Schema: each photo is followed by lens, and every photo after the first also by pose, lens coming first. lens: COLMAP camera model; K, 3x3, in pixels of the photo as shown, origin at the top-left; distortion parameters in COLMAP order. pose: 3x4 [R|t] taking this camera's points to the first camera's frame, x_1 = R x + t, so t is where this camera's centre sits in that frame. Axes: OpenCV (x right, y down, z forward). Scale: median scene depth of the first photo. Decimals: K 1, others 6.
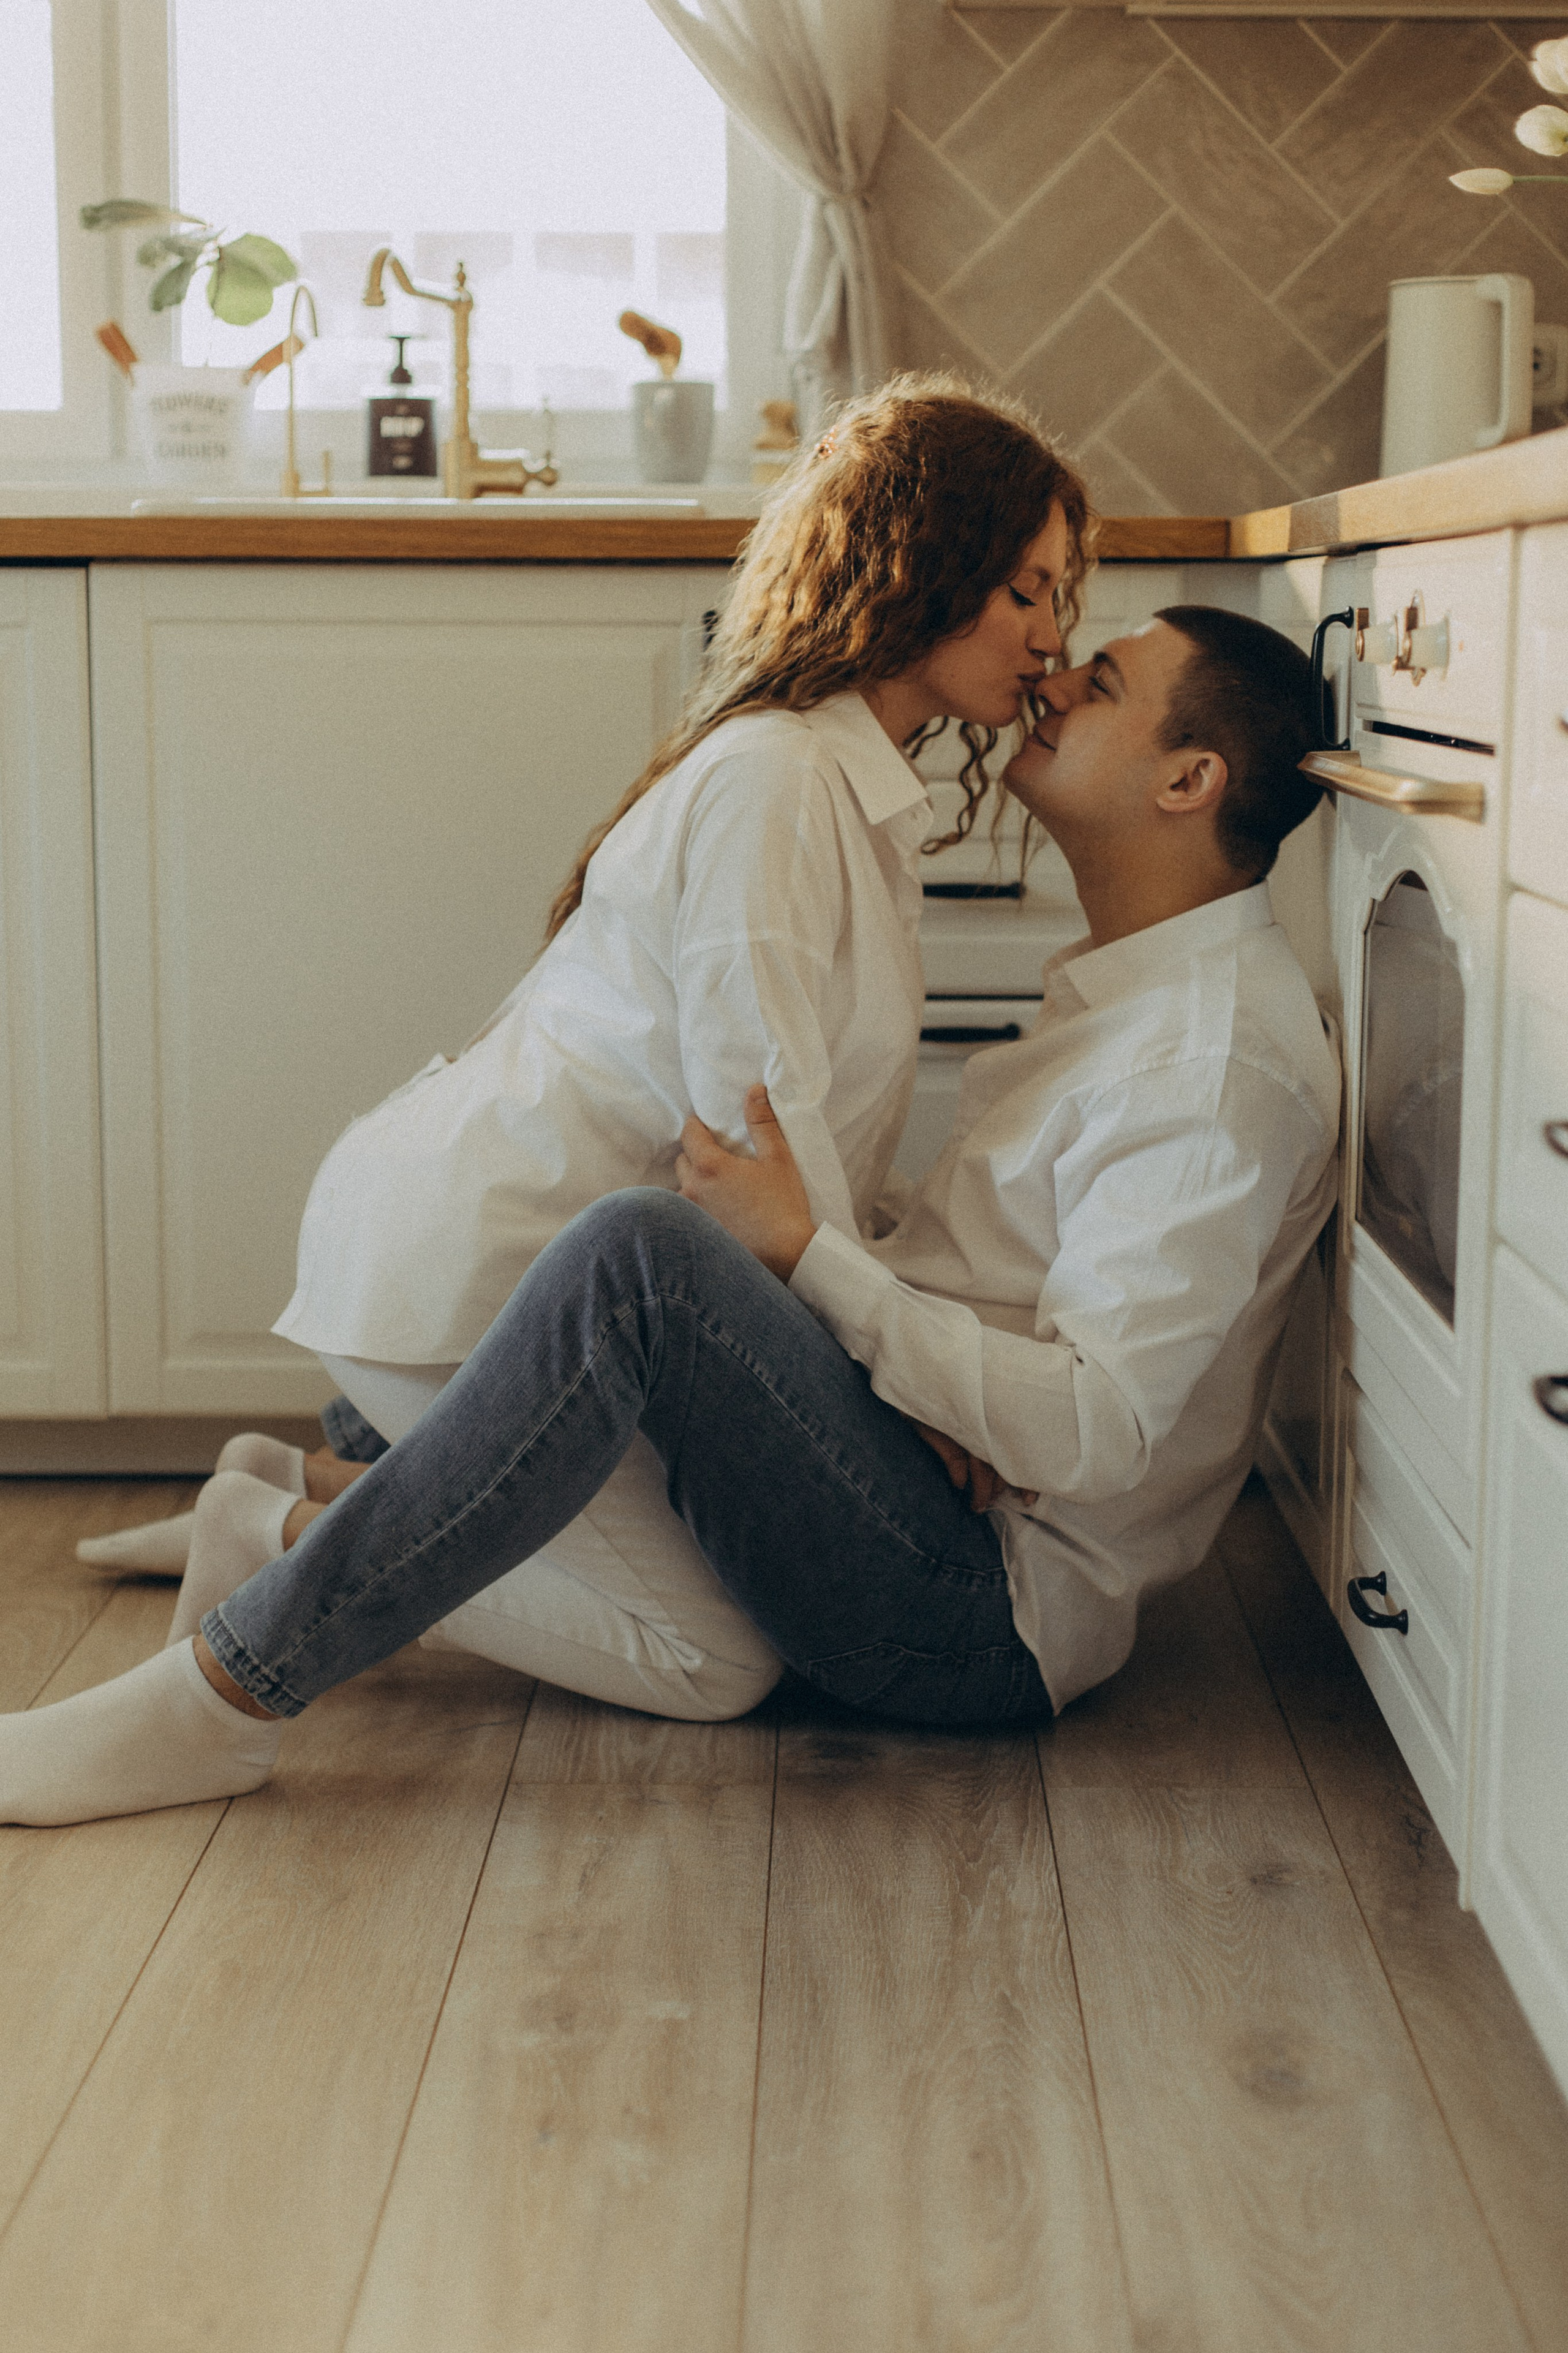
lens RADIAL K [[3664.6, 0, 795.4], [0, 3664.6, 1178.5], [0, 0, 1]] dist [0.007855, 0.000000]
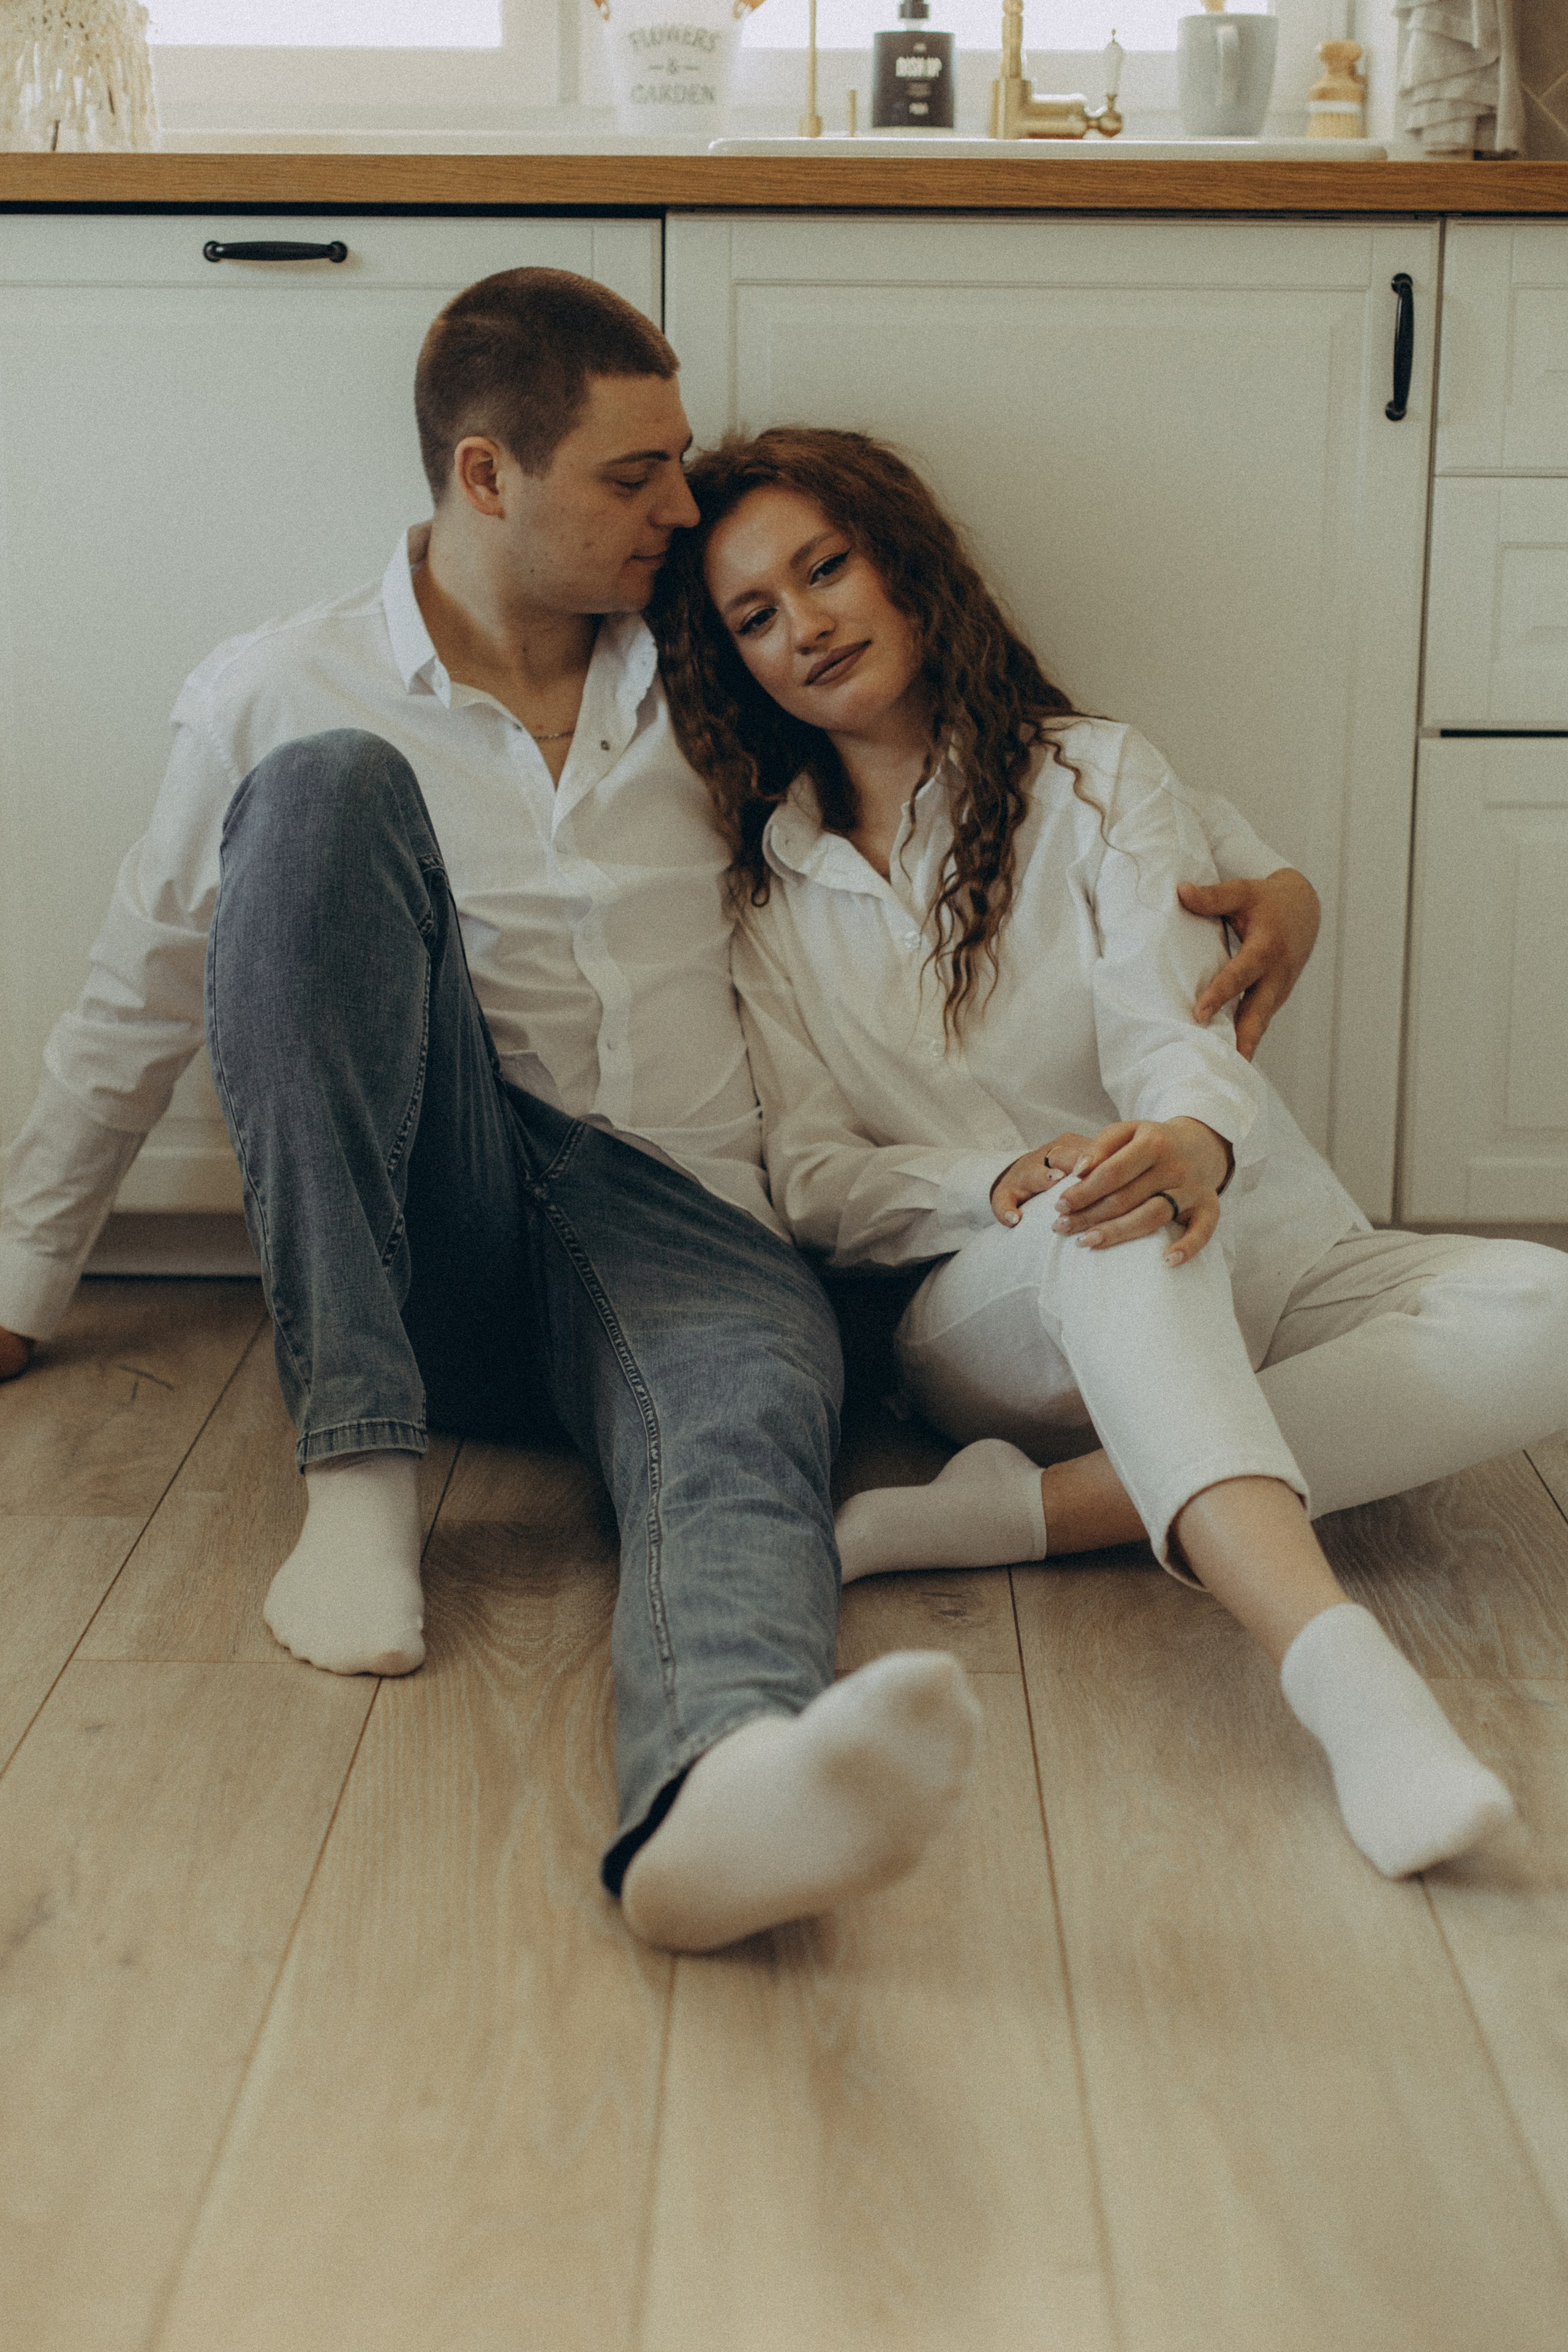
lens RADIAL K [[3663.3, 0, 767.3], [0, 3663.3, 1179.7], [0, 0, 1]] dist [0.007855, 0.000000]
pose [[0.999973, 0.006821, 0.002553, -0.190570], [-0.006987, 0.997384, 0.071949, -0.007099], [-0.002055, -0.071965, 0.997405, 0.157926]]
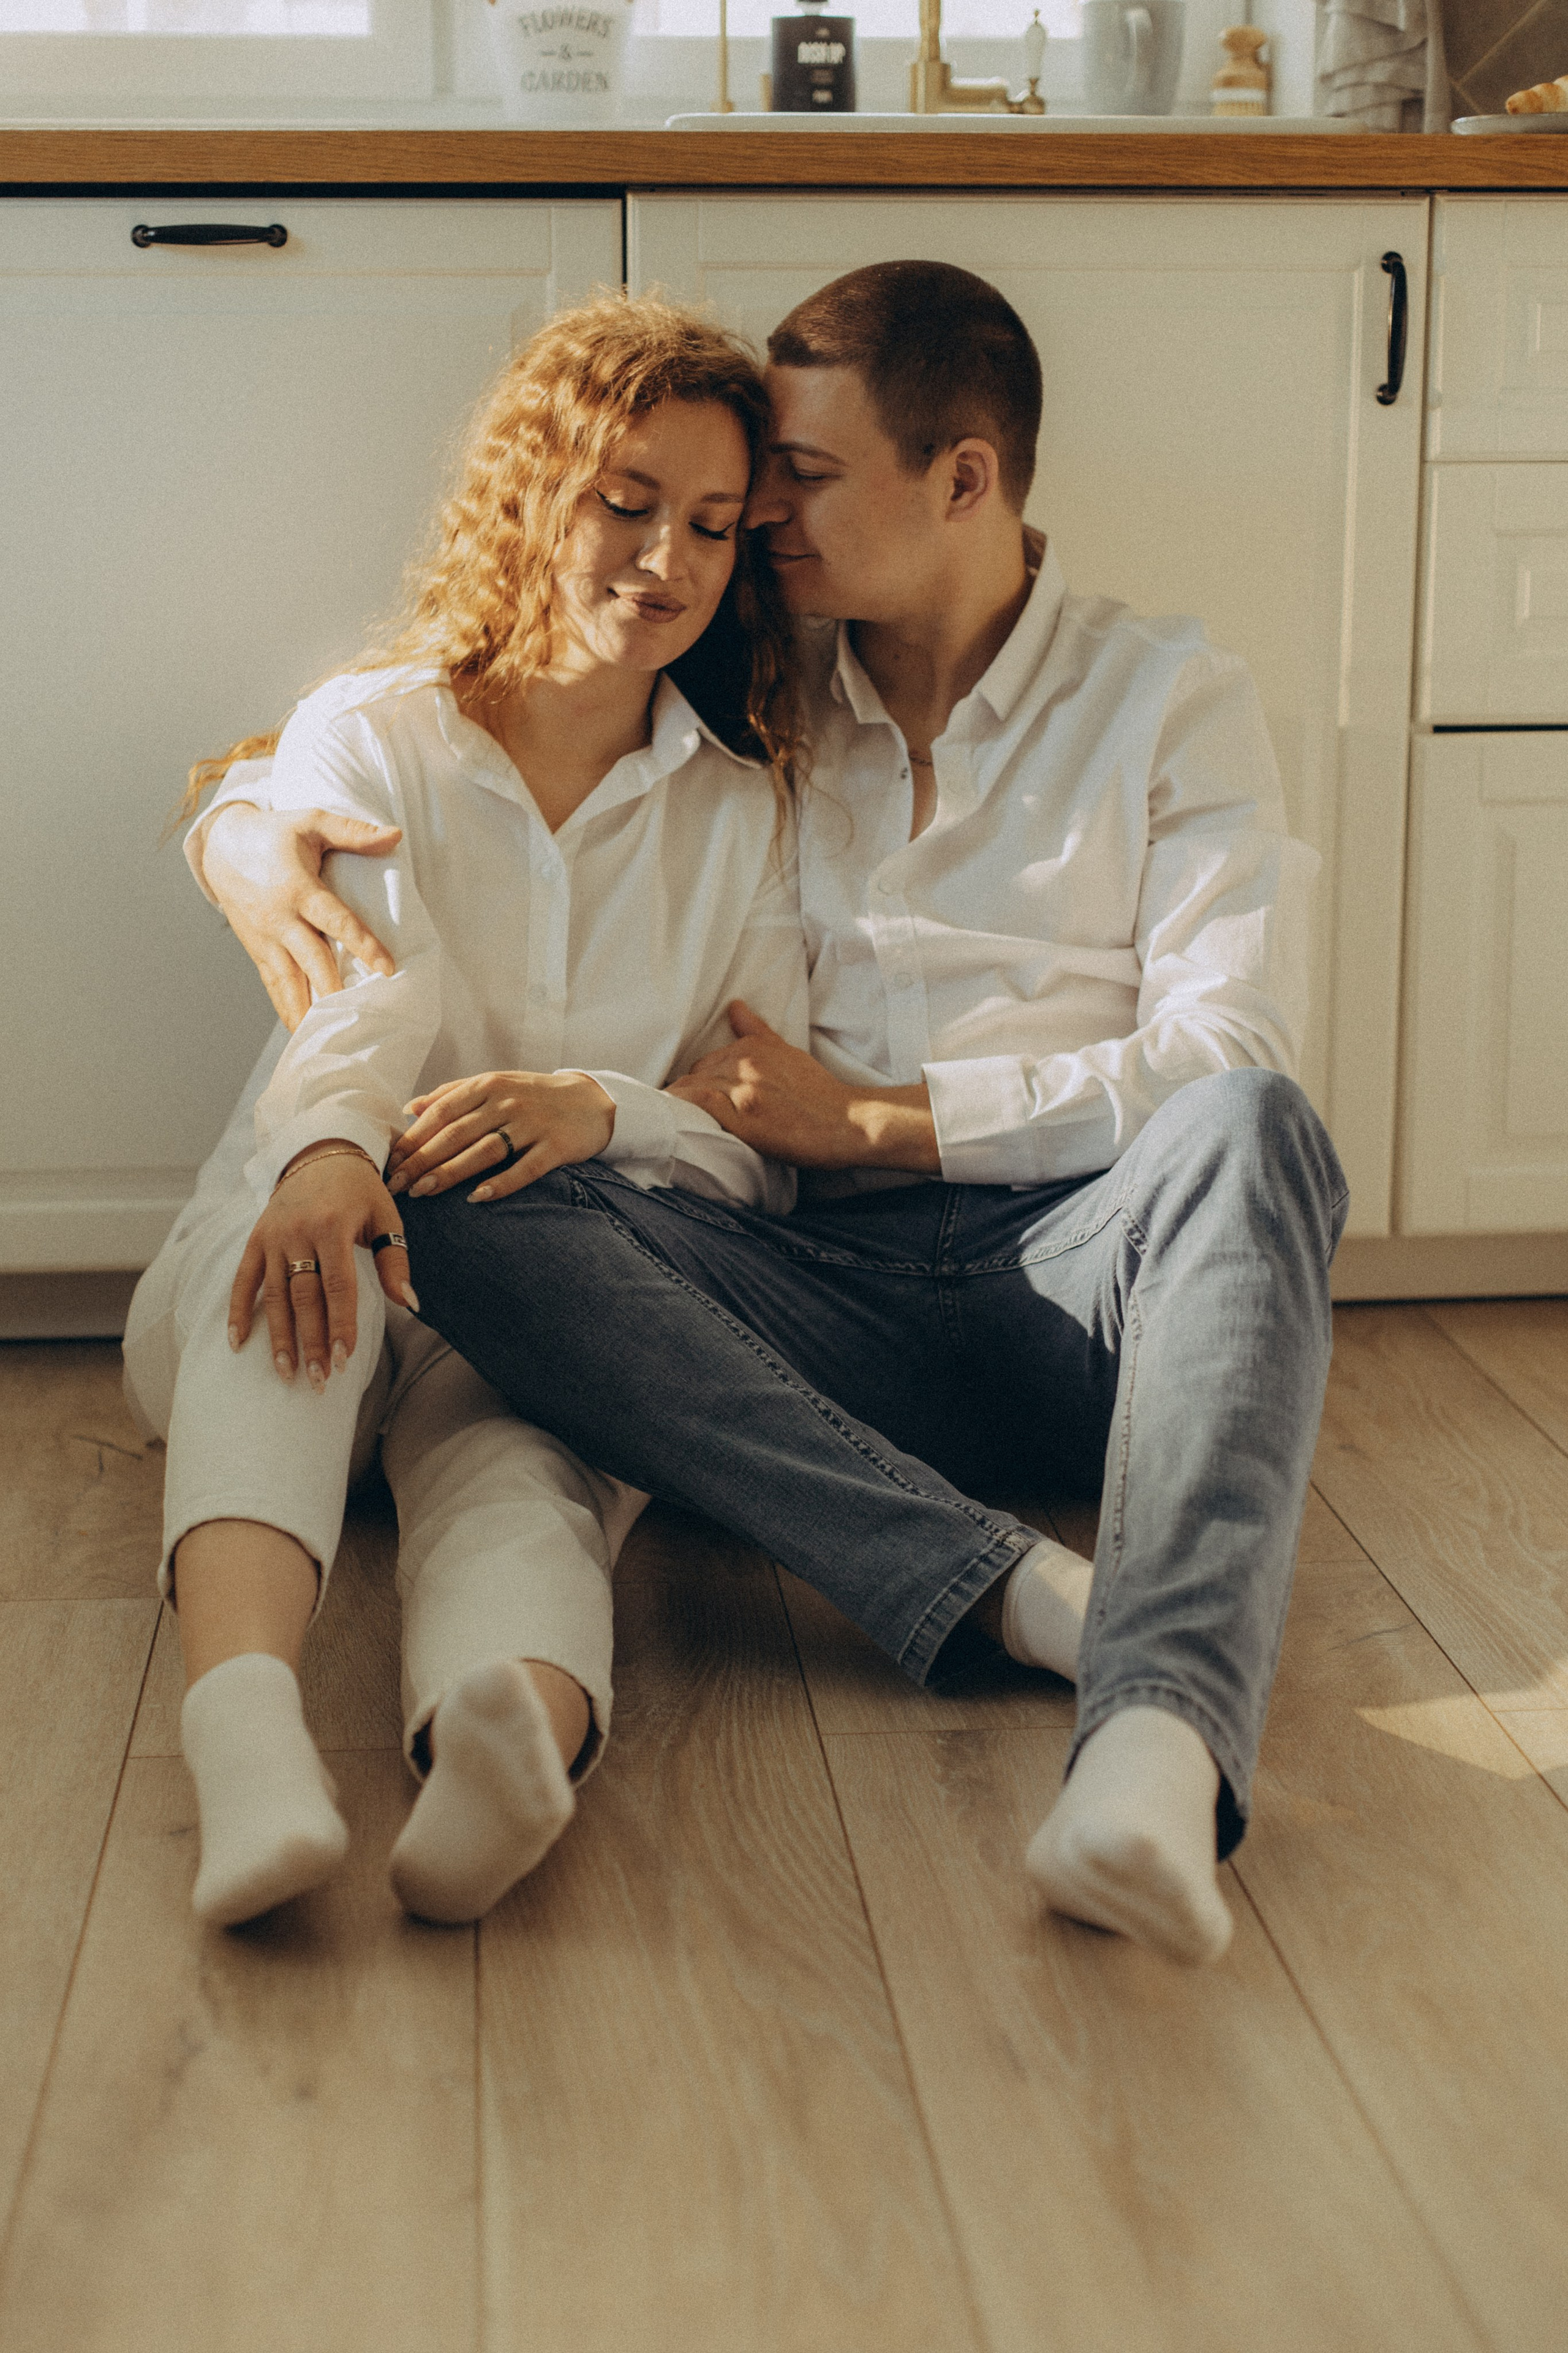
lens RADIAL K [[3664.6, 0, 777.3], [0, 3664.6, 1189.1], [0, 0, 1]] dist [0.007855, 0.000000]
pose [[0.994259, -0.025191, 0.103992, -0.278997], [0.018814, 0.997907, 0.061861, 0.000099], [-0.105333, -0.059549, 0.992652, 0.214258]]
